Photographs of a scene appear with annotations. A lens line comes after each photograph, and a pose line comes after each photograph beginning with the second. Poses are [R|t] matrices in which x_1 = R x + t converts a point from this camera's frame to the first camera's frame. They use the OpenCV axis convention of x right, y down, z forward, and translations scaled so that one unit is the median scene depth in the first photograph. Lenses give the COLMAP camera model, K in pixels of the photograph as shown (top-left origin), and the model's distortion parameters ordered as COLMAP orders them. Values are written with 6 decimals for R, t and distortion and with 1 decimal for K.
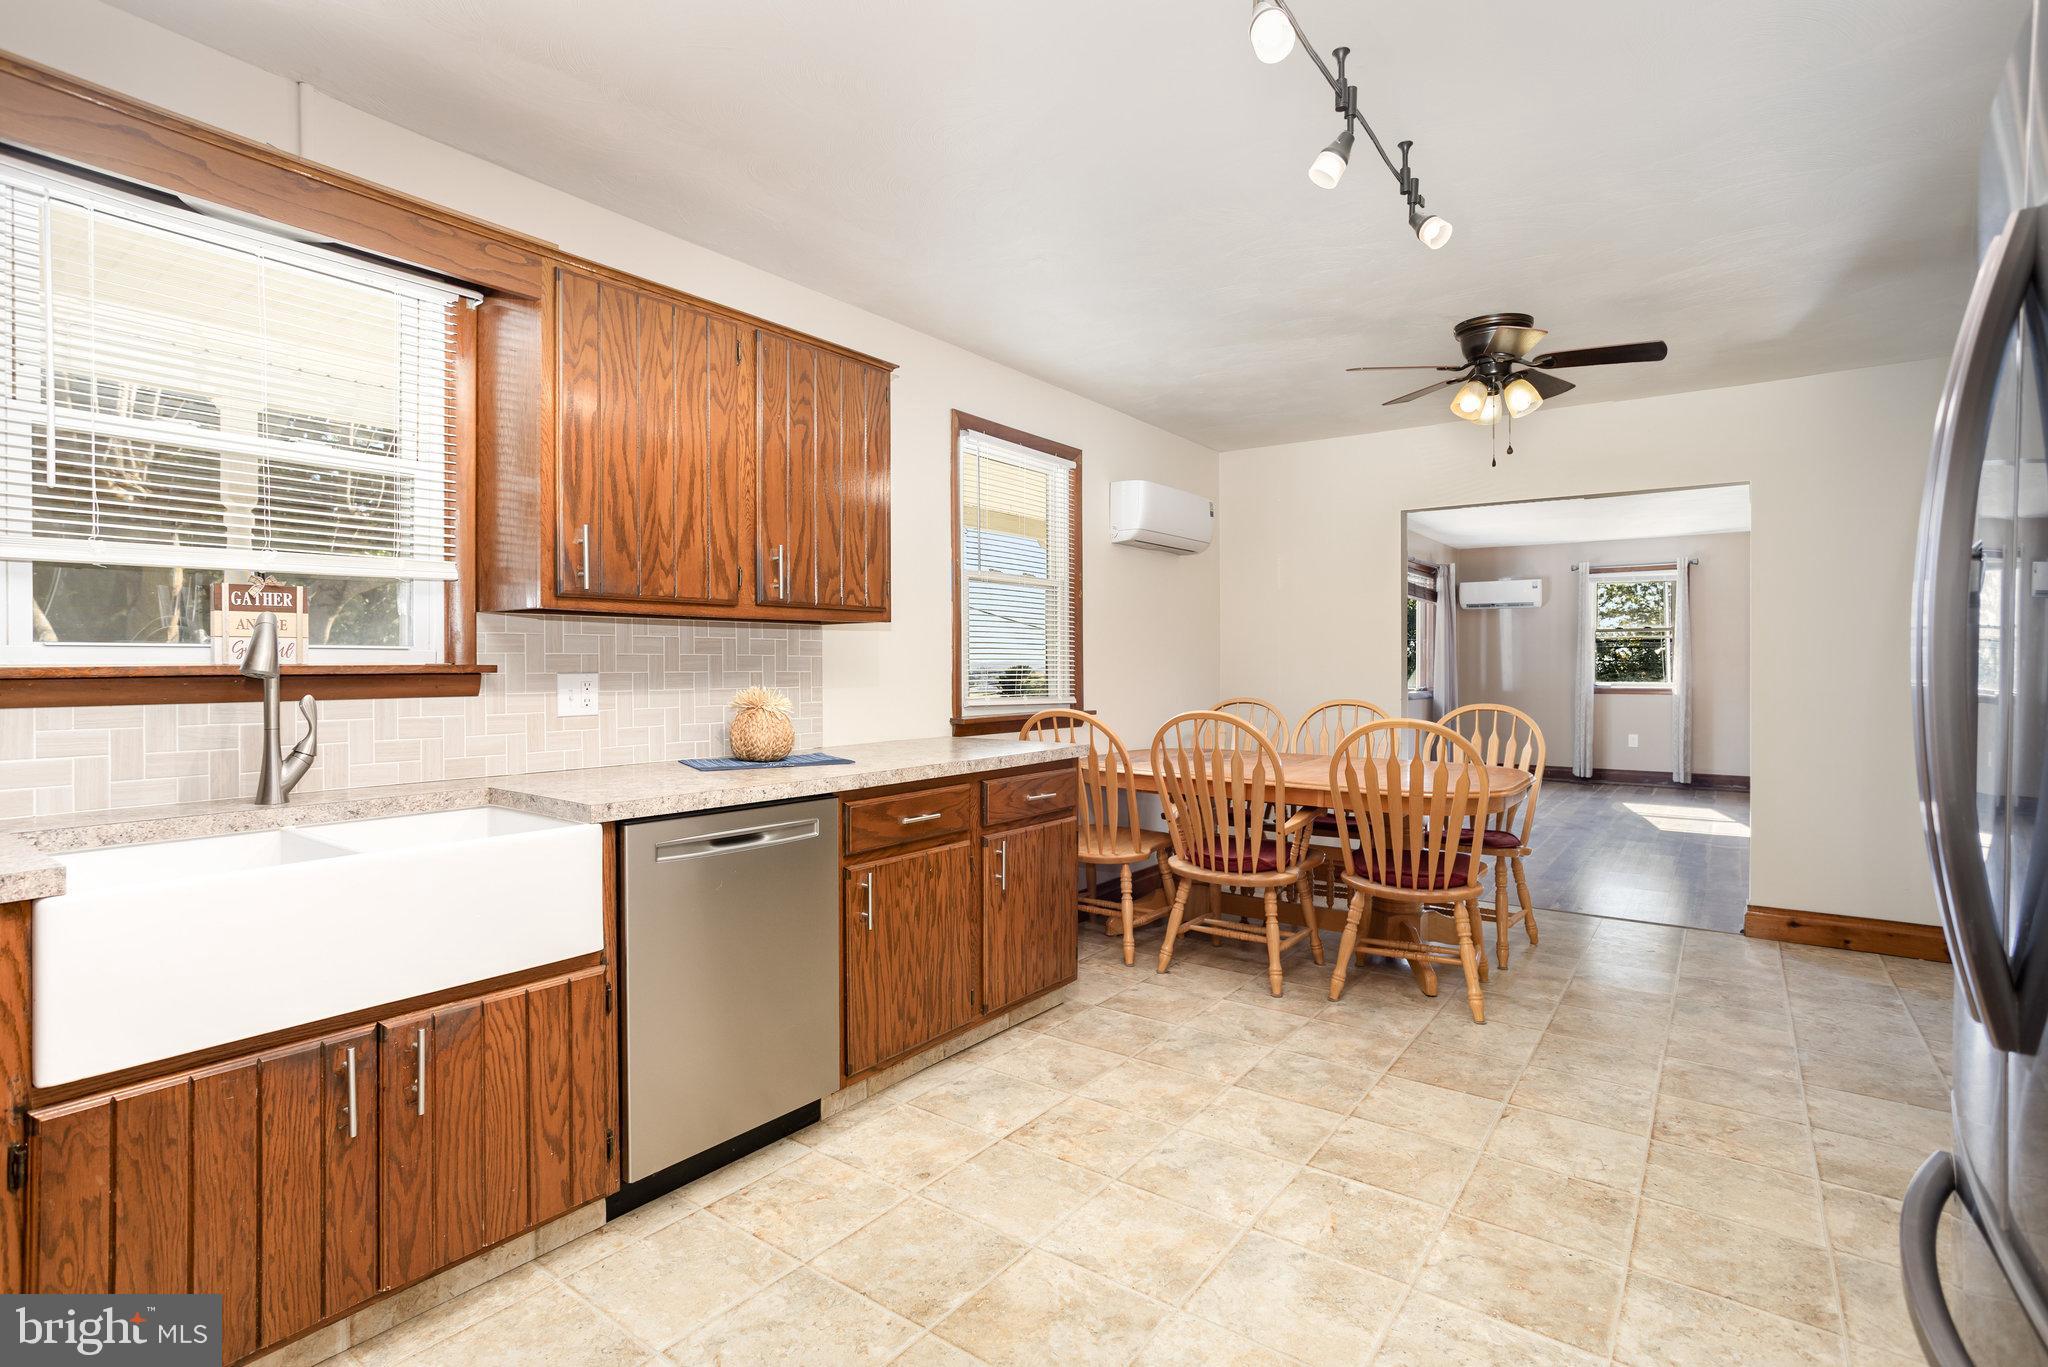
lens RADIAL K [[989.6, 0, 1020.3], [0, 989.6, 682.3], [0, 0, 1]] dist [-0.030511, 0.015254]
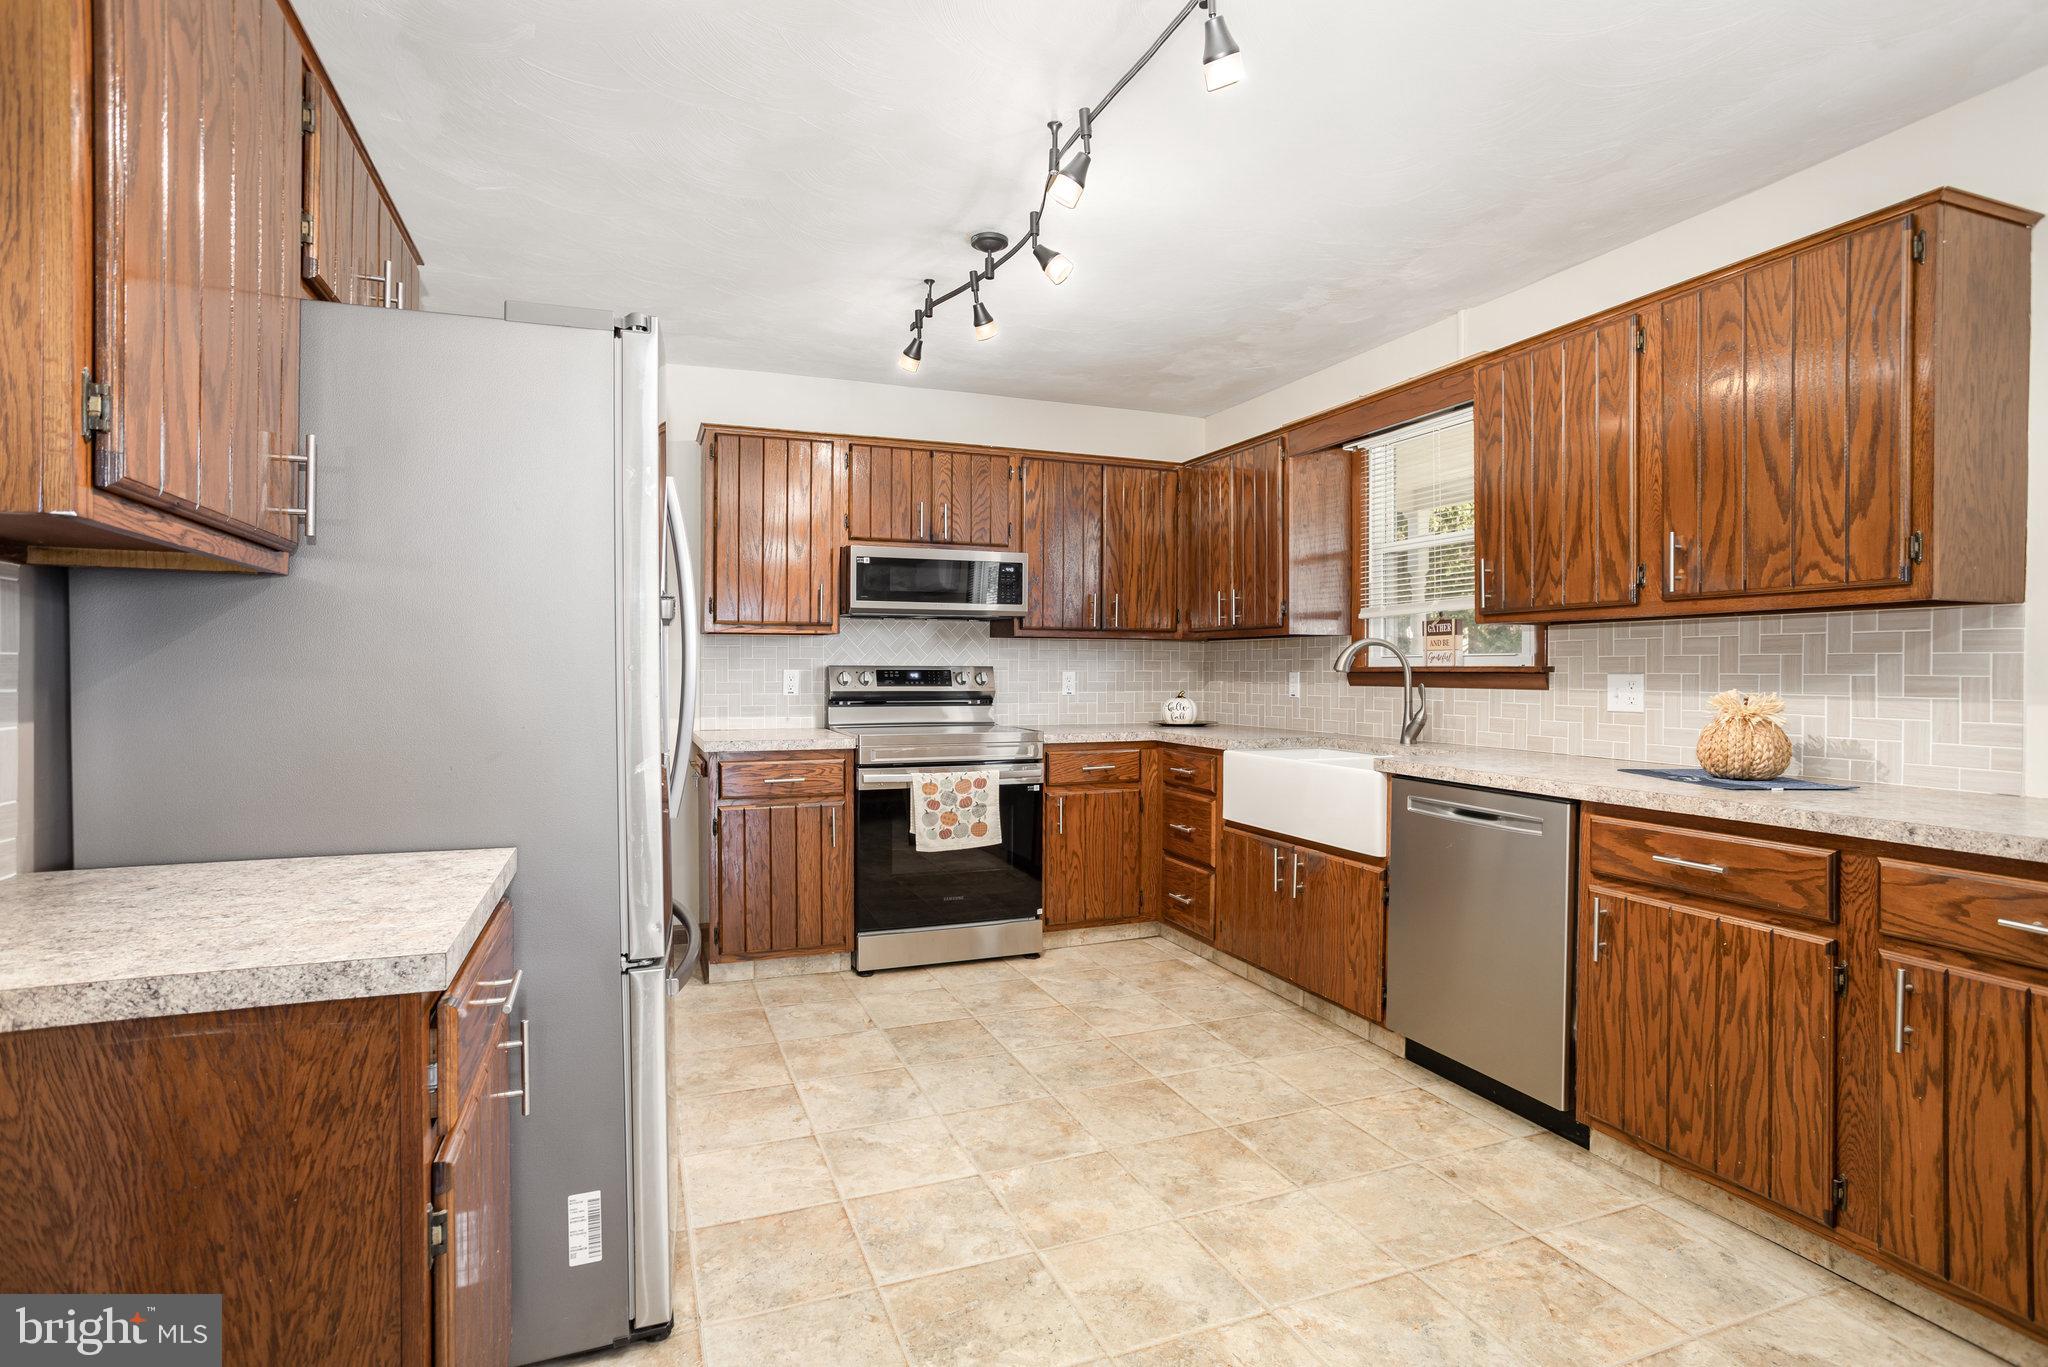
lens RADIAL K [[989.6, 0, 971.1], [0, 989.6, 684.4], [0, 0, 1]] dist [-0.030511, 0.015254]
pose [[-0.562737, 0.011841, -0.826551, 0.952692], [-0.015893, 0.999558, 0.025140, -0.013945], [0.826483, 0.027283, -0.562300, 1.092252]]
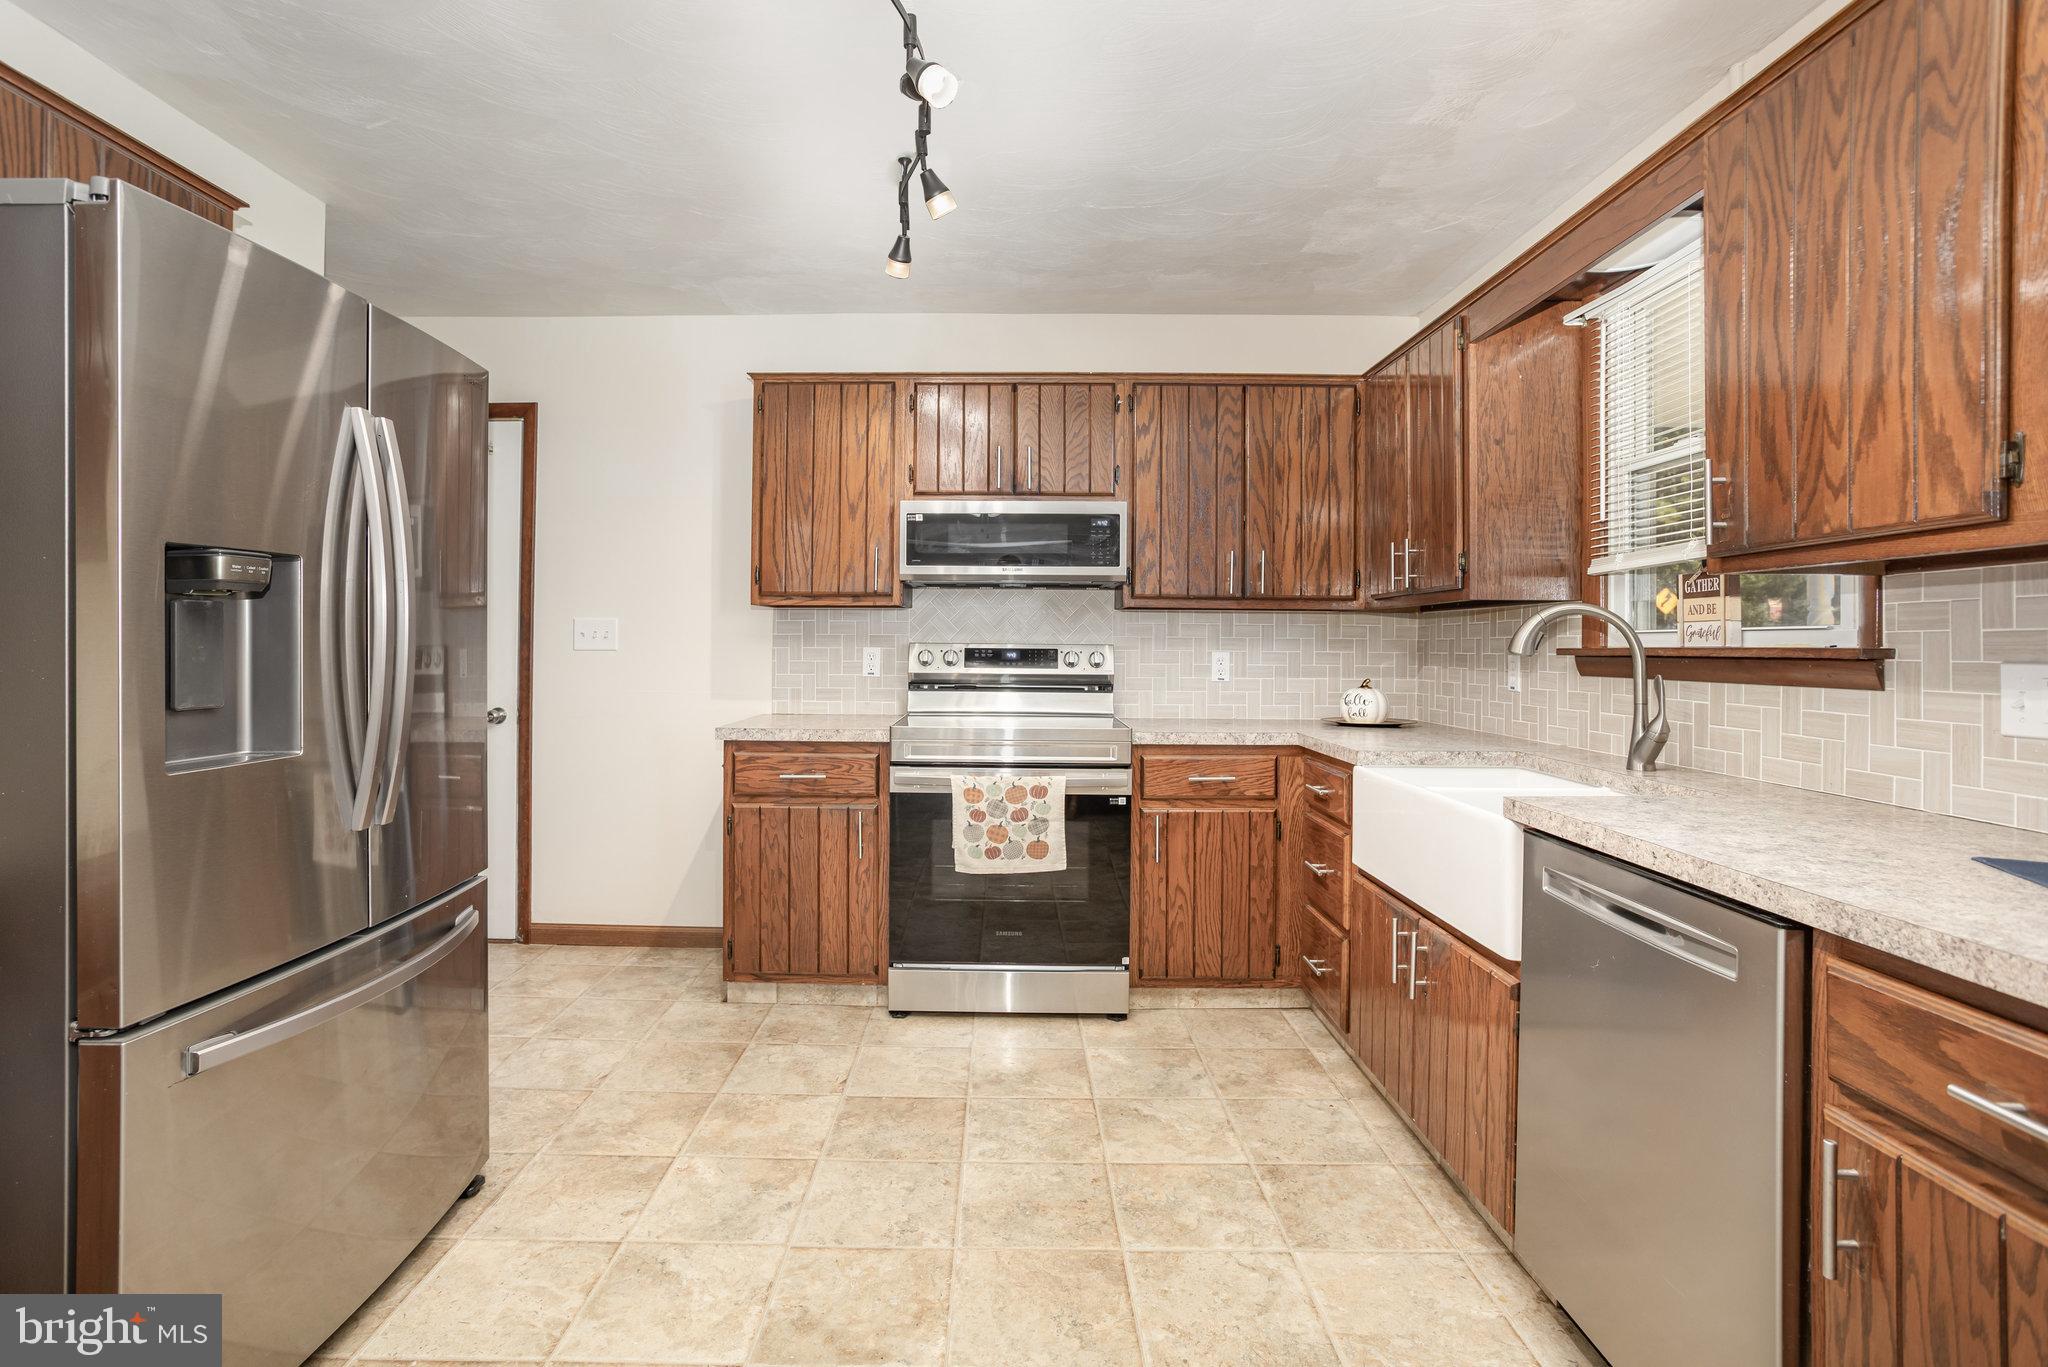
lens RADIAL K [[989.6, 0, 969.8], [0, 989.6, 645.1], [0, 0, 1]] dist [-0.030511, 0.015254]
pose [[-0.824547, -0.005721, -0.565764, 0.410479], [-0.016126, 0.999780, 0.013391, -0.018346], [0.565563, 0.020165, -0.824459, 1.204447]]
